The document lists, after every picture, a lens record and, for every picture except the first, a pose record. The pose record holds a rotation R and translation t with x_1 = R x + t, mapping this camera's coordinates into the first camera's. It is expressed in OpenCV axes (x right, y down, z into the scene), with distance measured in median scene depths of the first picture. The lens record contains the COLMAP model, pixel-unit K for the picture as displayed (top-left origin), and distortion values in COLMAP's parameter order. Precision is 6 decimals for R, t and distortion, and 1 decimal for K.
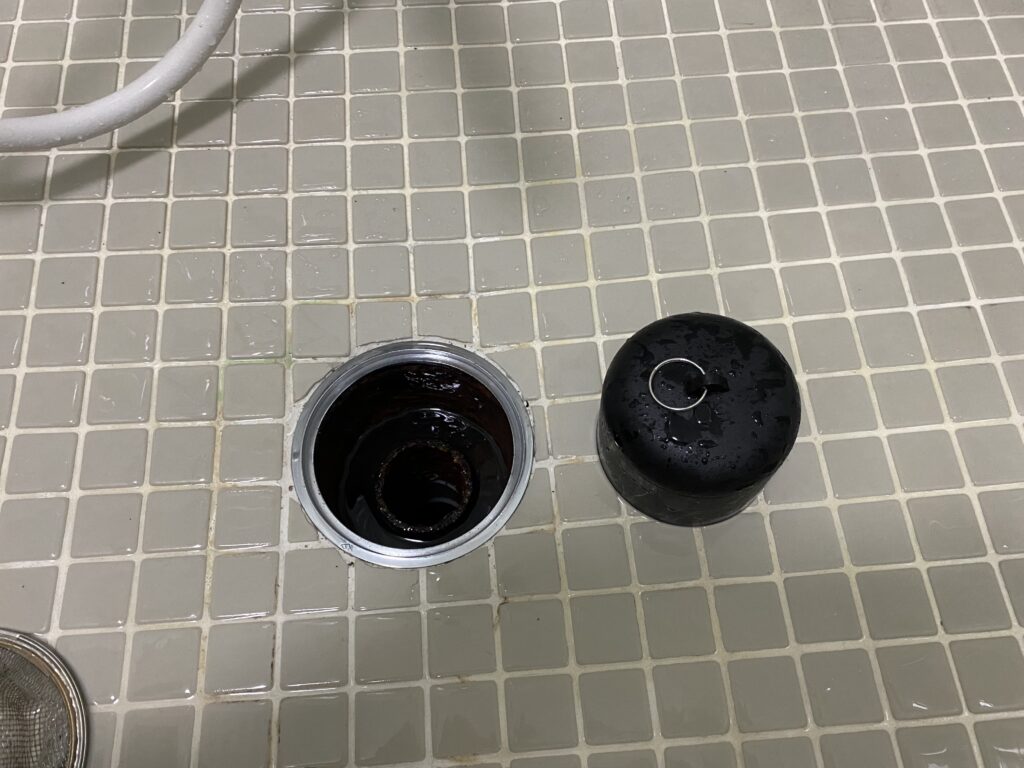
lens RADIAL K [[785.1, 0, 506.8], [0, 785.1, 386.8], [0, 0, 1]] dist [0.018307, -0.004997]
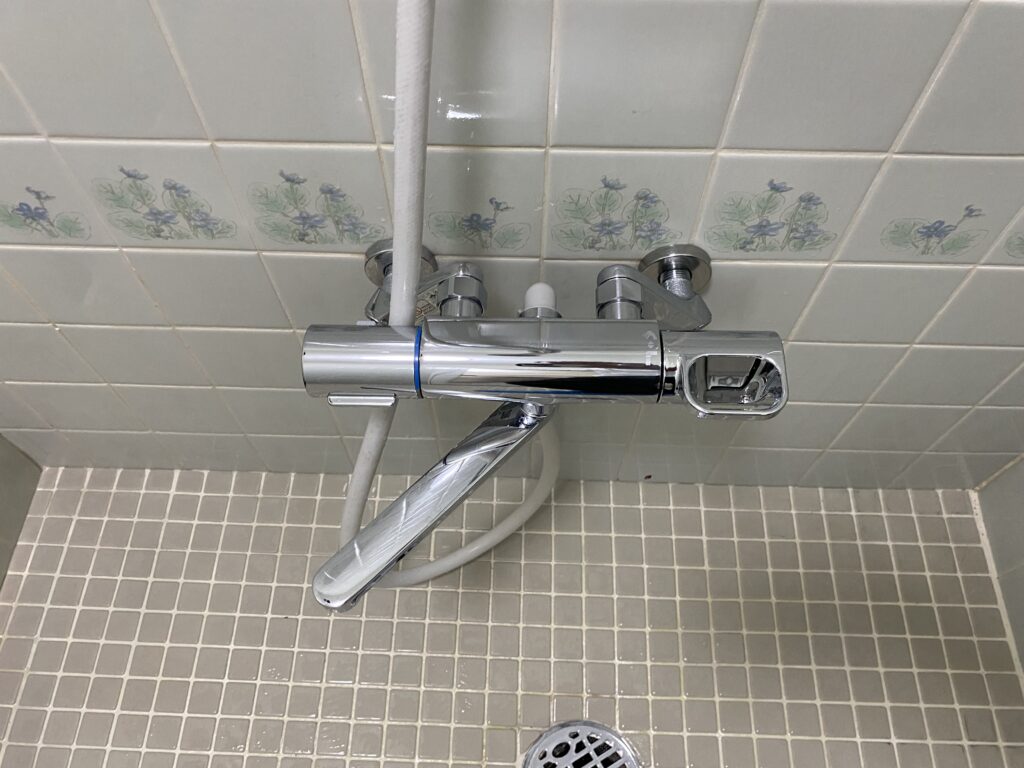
lens RADIAL K [[785.1, 0, 506.8], [0, 785.1, 386.8], [0, 0, 1]] dist [0.018307, -0.004997]
pose [[0.993107, 0.087057, -0.078482, -0.213857], [-0.092330, 0.993521, -0.066266, -0.680882], [0.072205, 0.073056, 0.994711, -0.900357]]
